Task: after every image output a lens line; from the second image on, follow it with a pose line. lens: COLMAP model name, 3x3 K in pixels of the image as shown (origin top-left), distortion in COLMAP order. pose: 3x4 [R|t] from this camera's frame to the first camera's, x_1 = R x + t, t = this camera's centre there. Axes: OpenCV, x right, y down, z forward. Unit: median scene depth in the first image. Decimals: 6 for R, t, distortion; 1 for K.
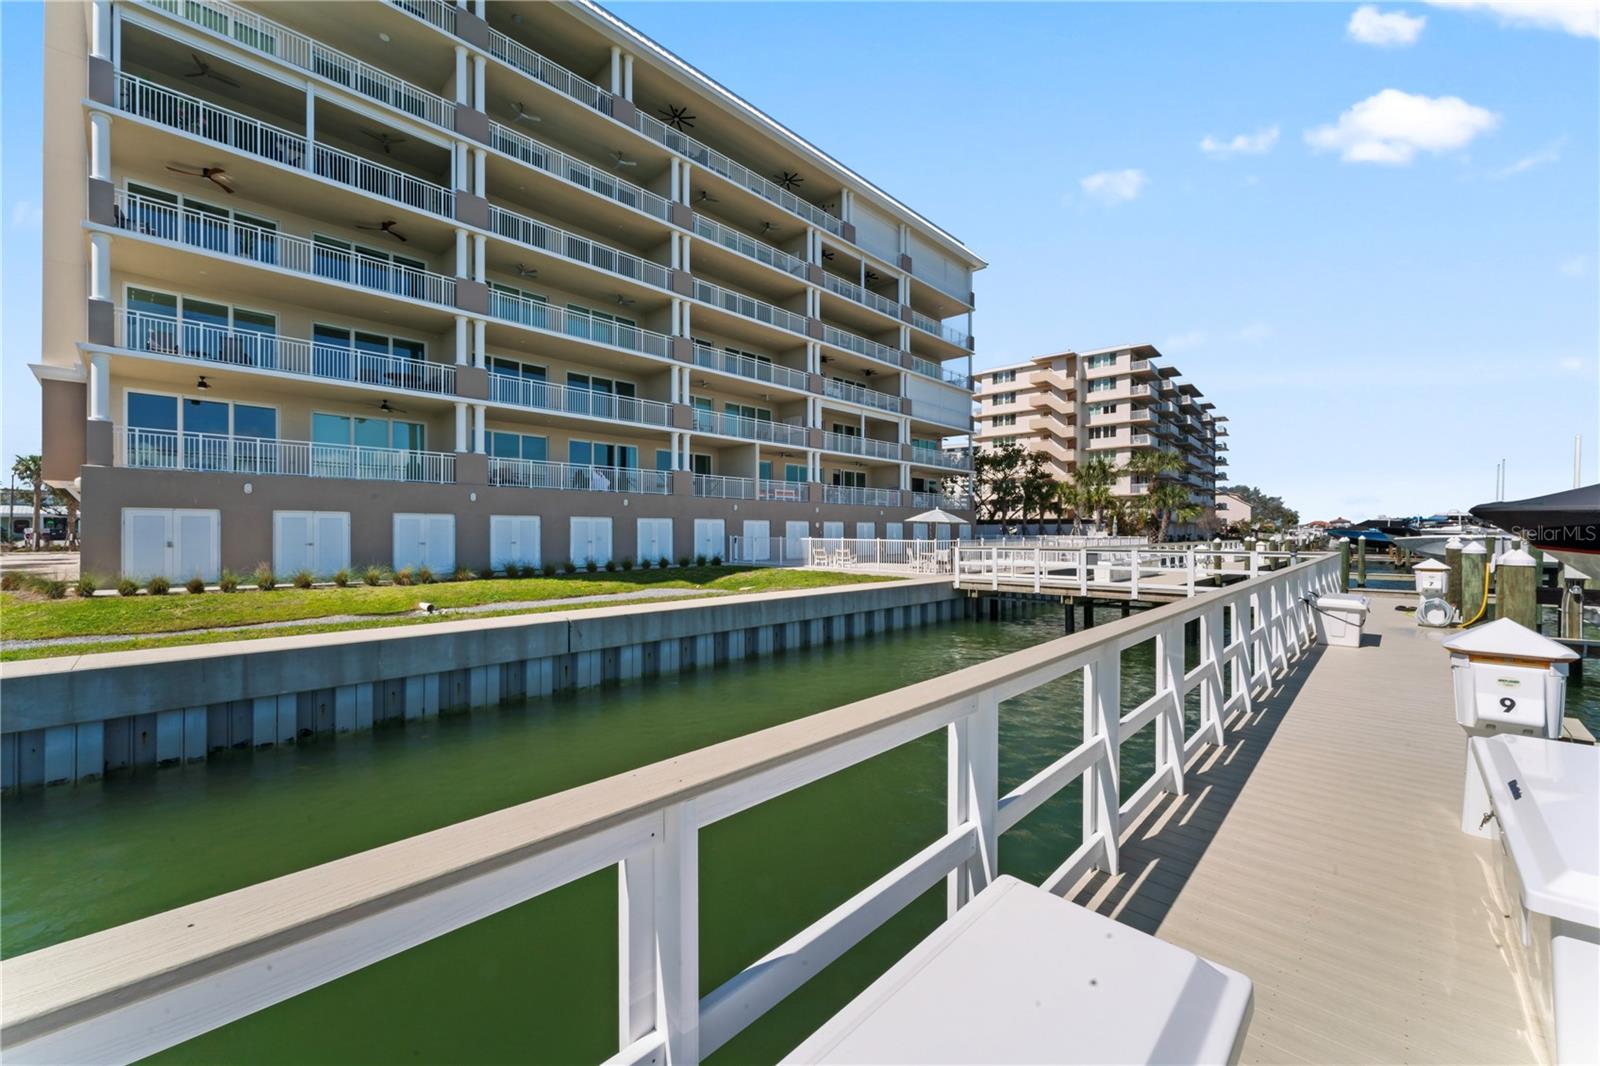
lens RADIAL K [[640.7, 0, 771.4], [0, 640.7, 531.3], [0, 0, 1]] dist [0.000819, 0.000162]
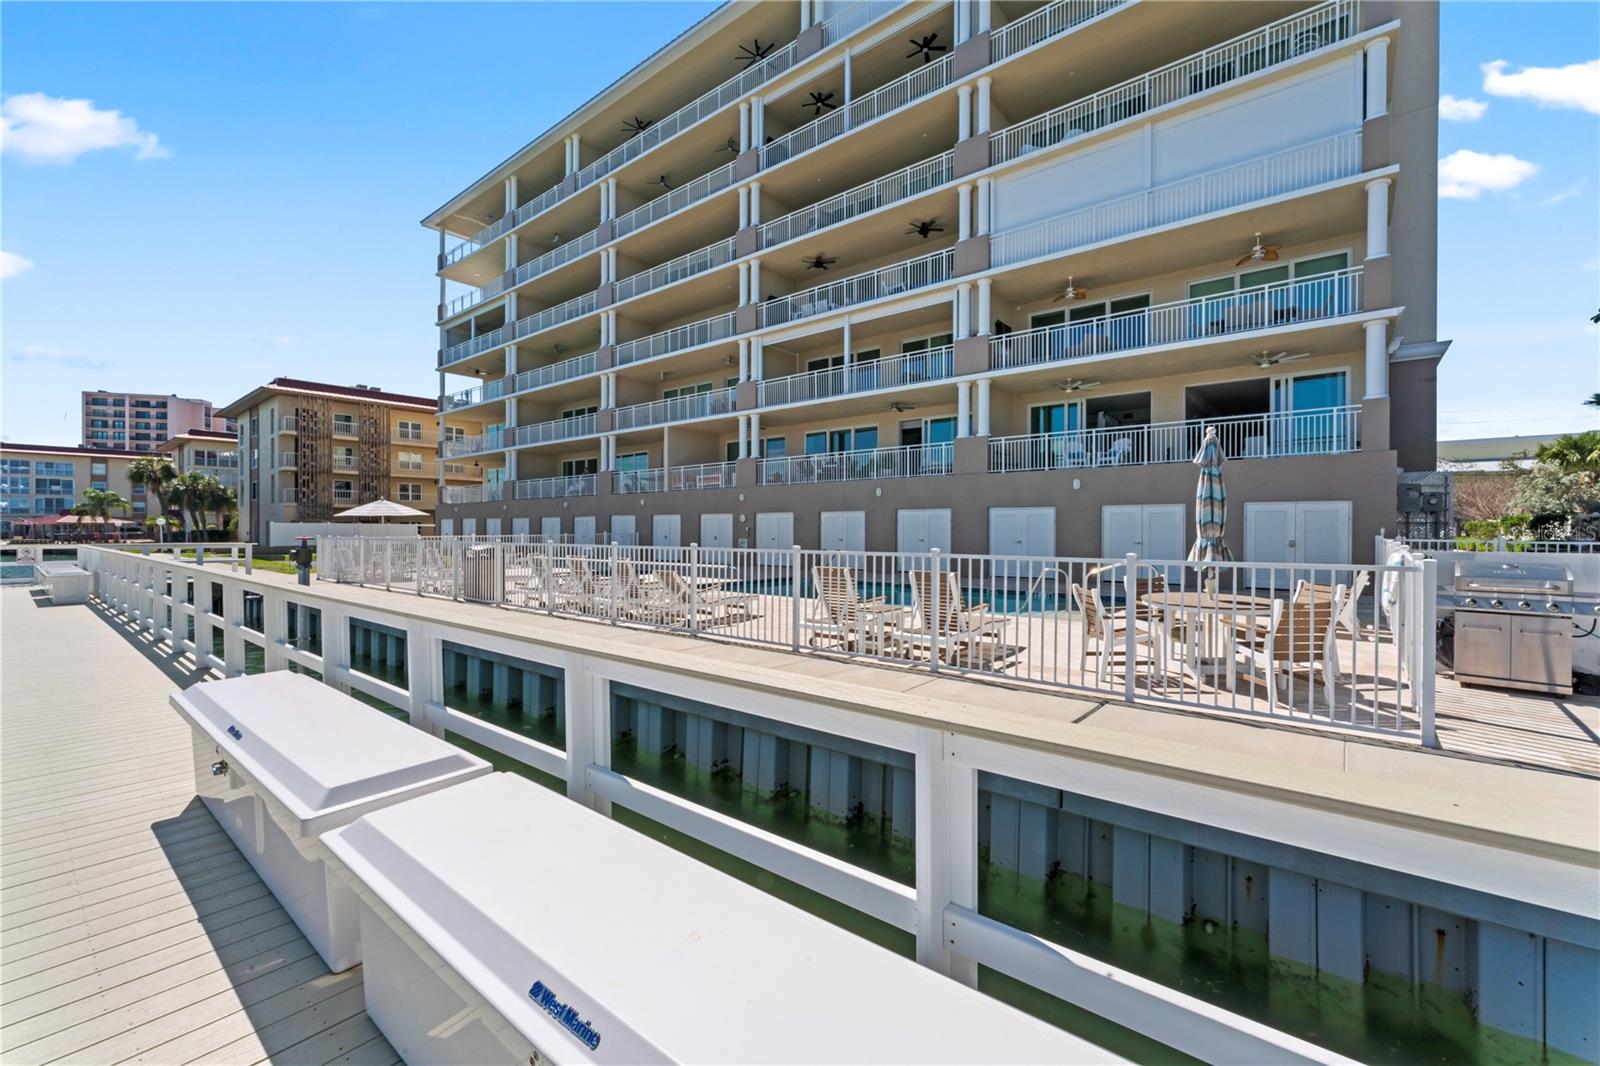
lens RADIAL K [[640.7, 0, 771.4], [0, 640.7, 531.3], [0, 0, 1]] dist [0.000819, 0.000162]
pose [[0.116068, 0.008775, -0.993202, 0.760431], [0.003676, 0.999950, 0.009264, -0.001563], [0.993234, -0.004726, 0.116030, 0.913732]]
